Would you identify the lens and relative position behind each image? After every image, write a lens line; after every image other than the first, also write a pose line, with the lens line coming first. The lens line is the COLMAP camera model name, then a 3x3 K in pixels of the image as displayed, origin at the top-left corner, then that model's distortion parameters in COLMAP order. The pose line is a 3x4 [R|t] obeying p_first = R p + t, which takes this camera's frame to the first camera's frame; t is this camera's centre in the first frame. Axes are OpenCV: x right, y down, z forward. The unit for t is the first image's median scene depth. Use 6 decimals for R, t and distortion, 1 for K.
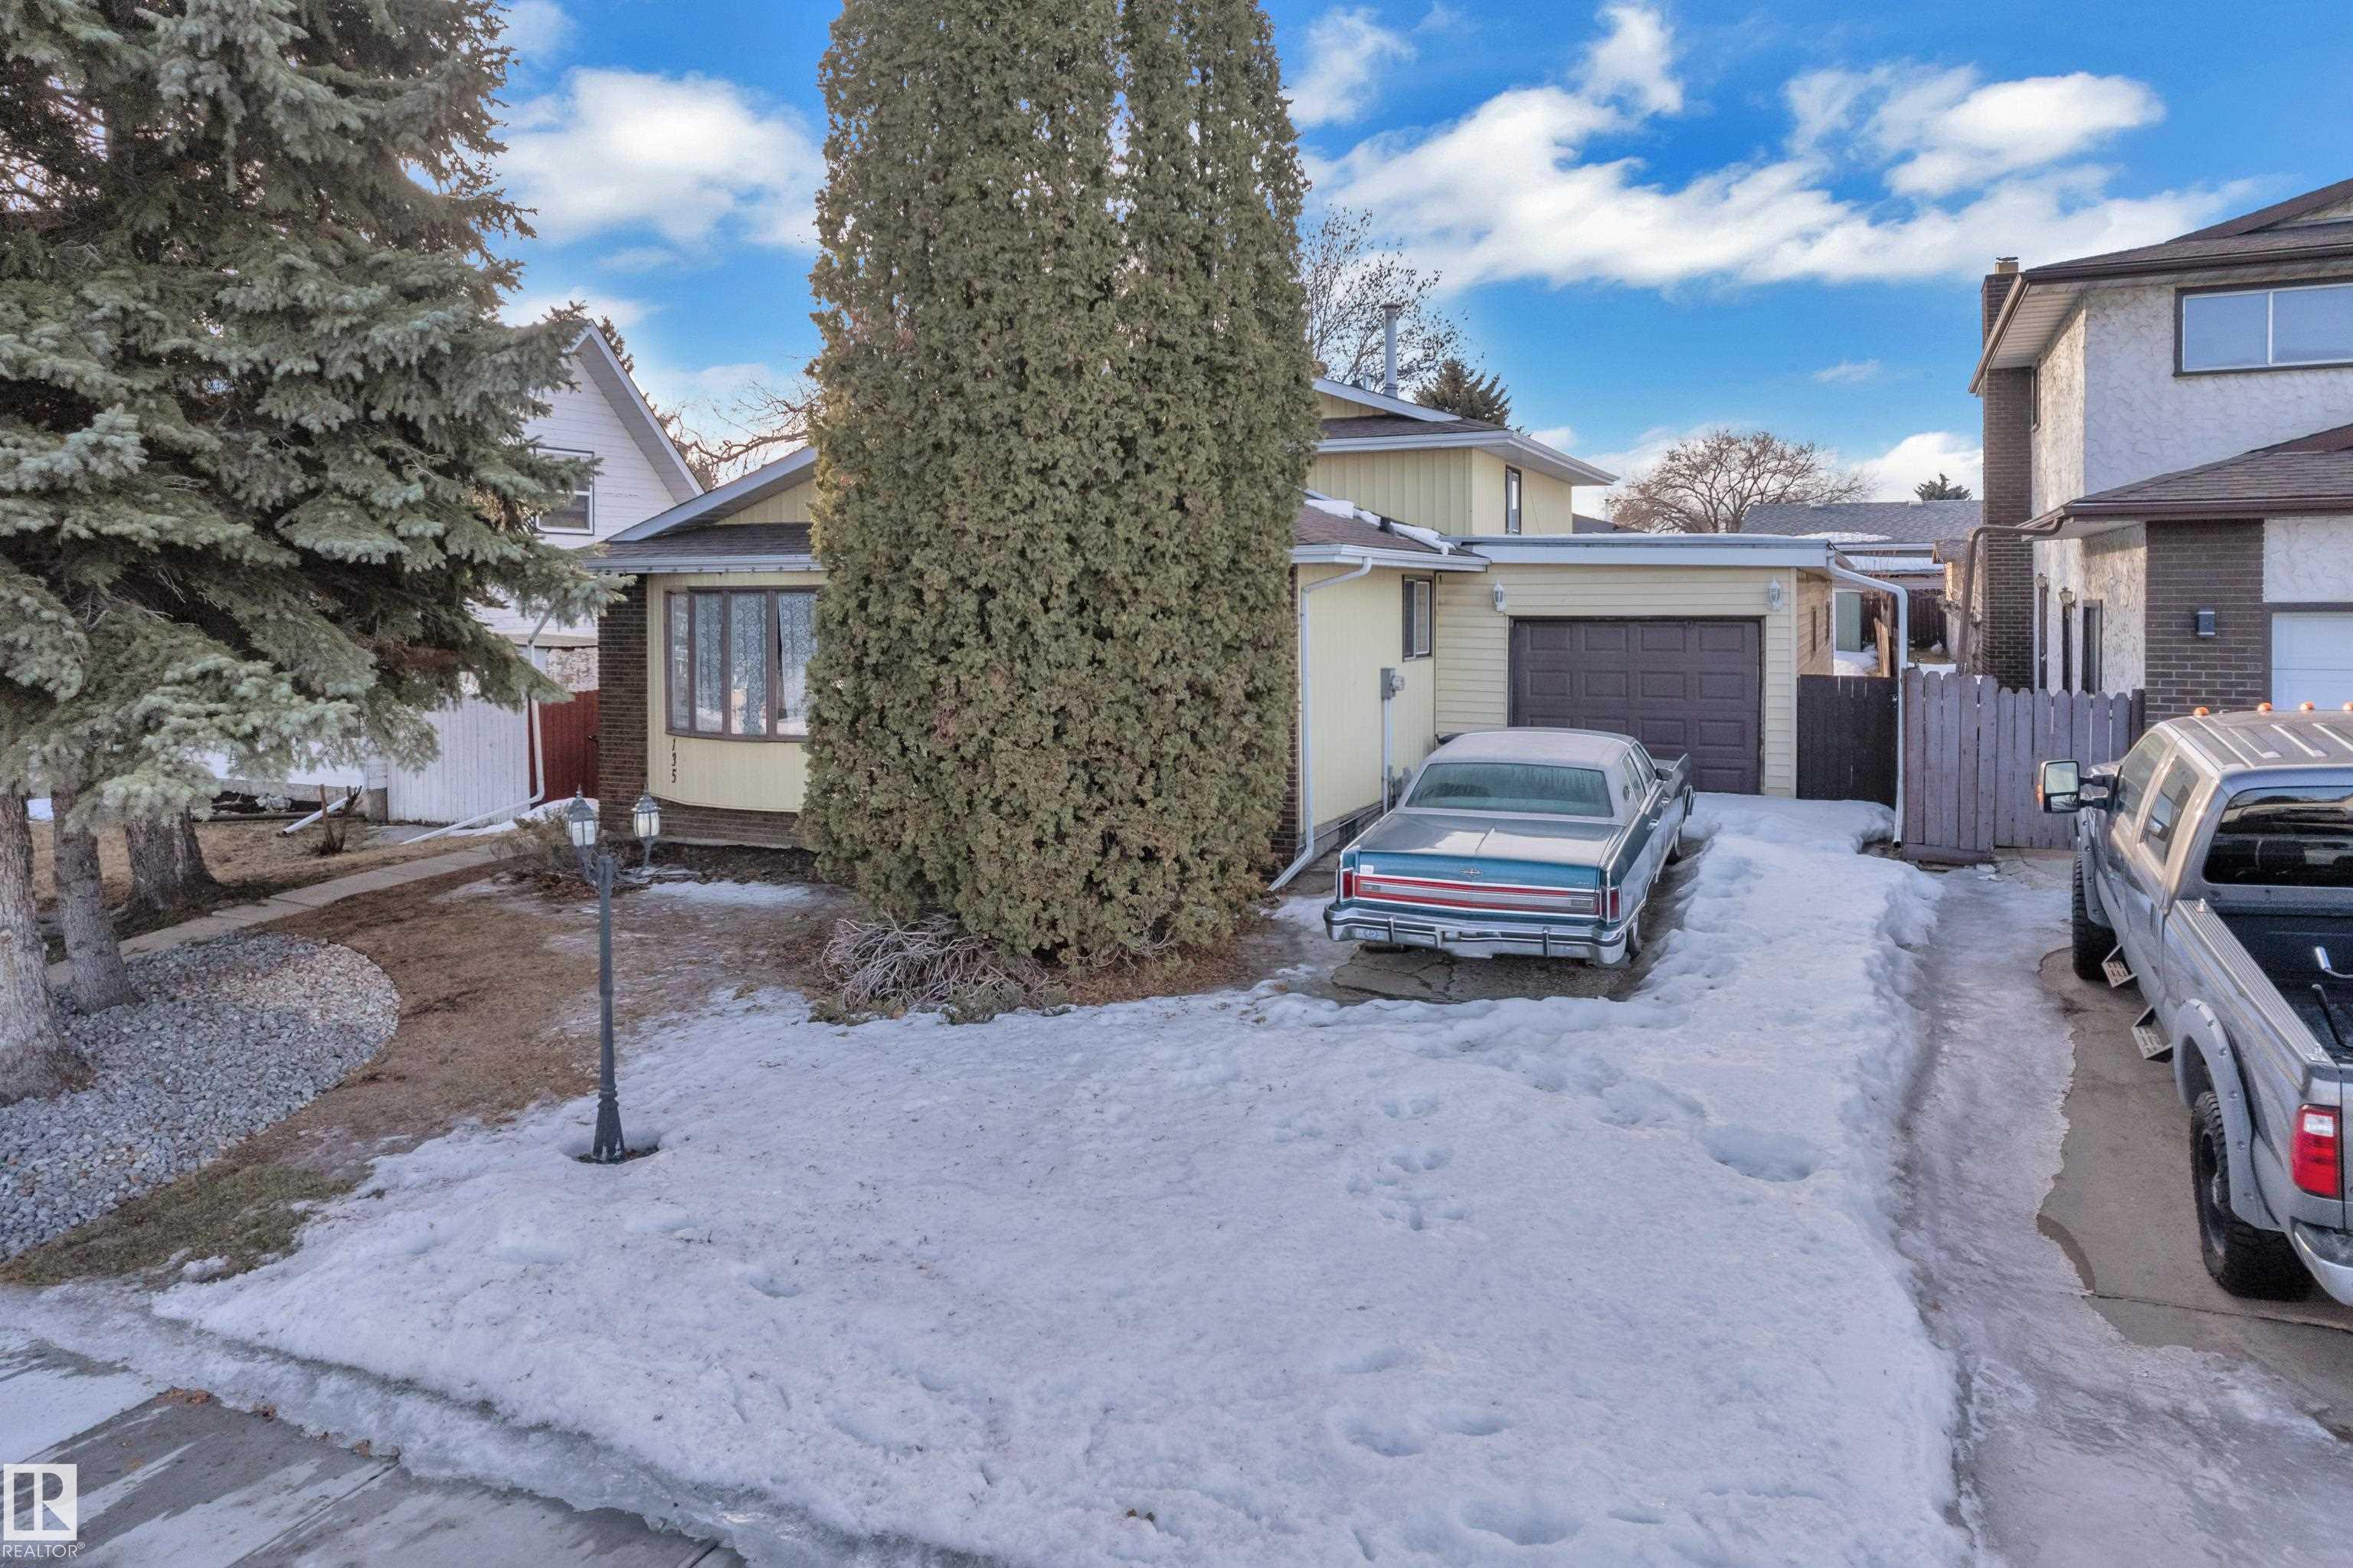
lens RADIAL K [[1494.7, 0, 1189.0], [0, 1494.7, 798.9], [0, 0, 1]] dist [-0.084105, 0.075108]
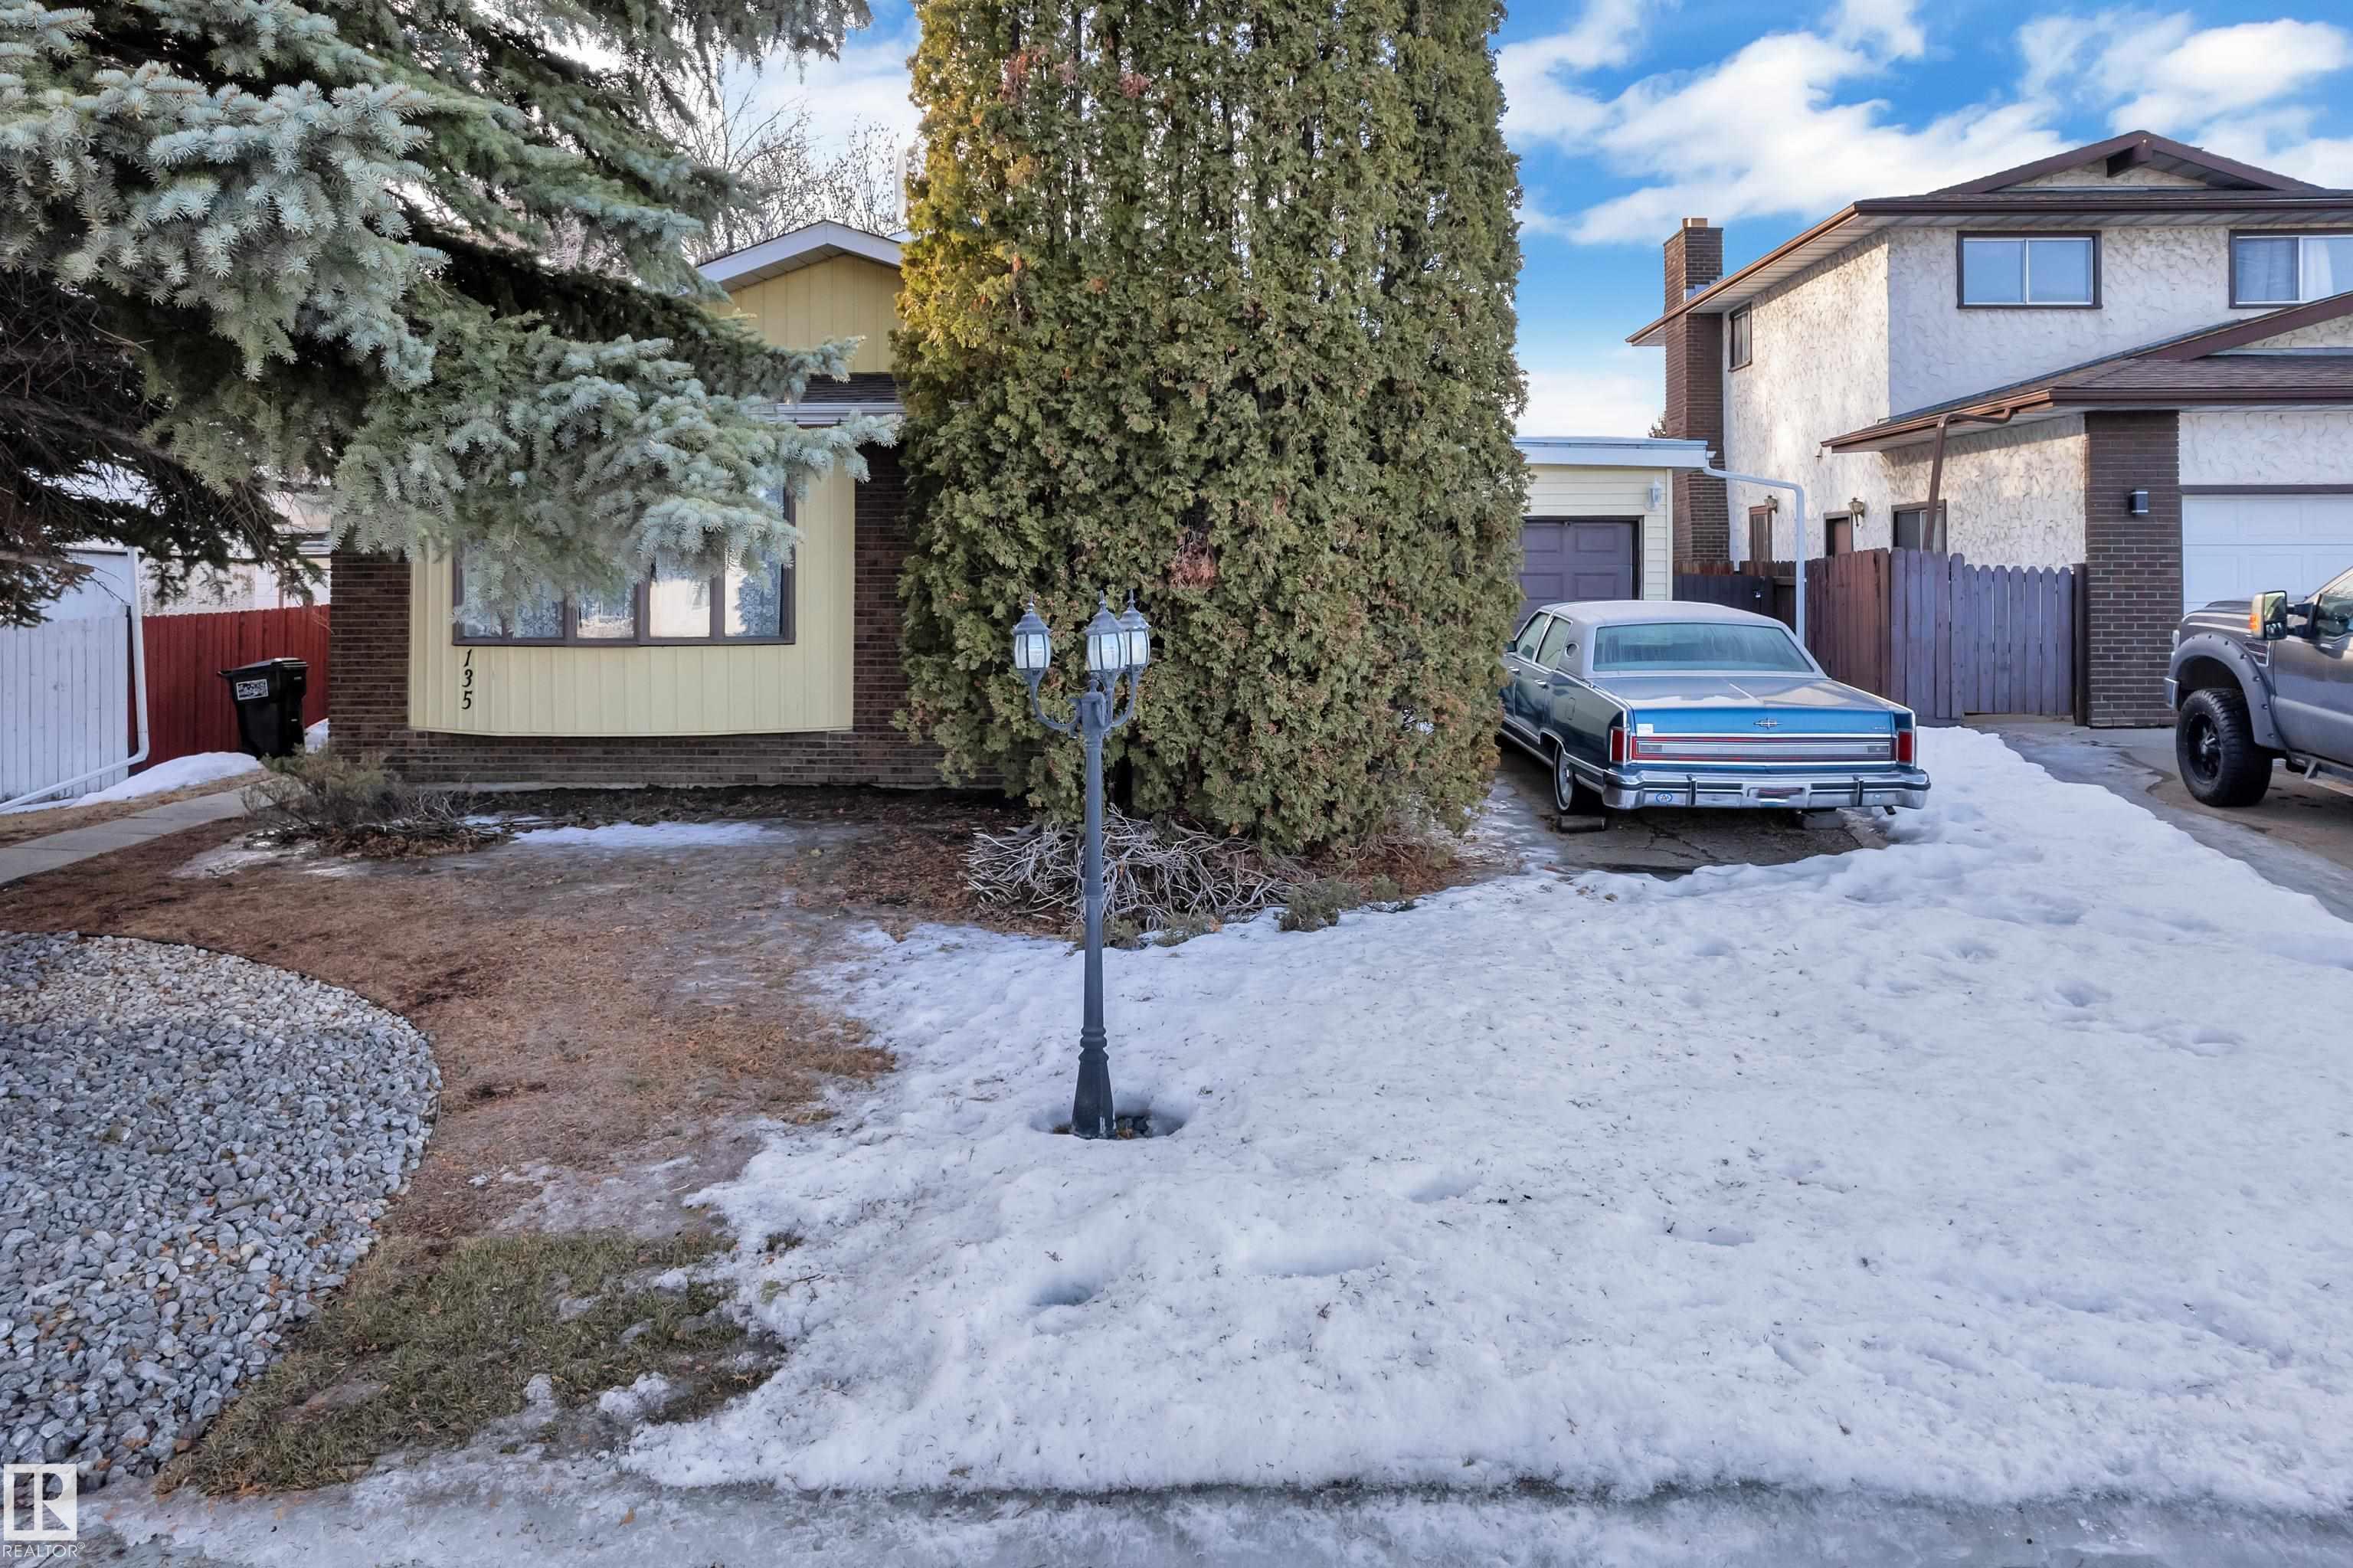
lens RADIAL K [[1512.2, 0, 1162.5], [0, 1512.2, 736.0], [0, 0, 1]] dist [-0.071142, 0.052368]
pose [[0.927862, -0.032636, 0.371493, -0.491169], [0.045146, 0.998667, -0.025025, 0.061339], [-0.370181, 0.039991, 0.928099, 0.265327]]
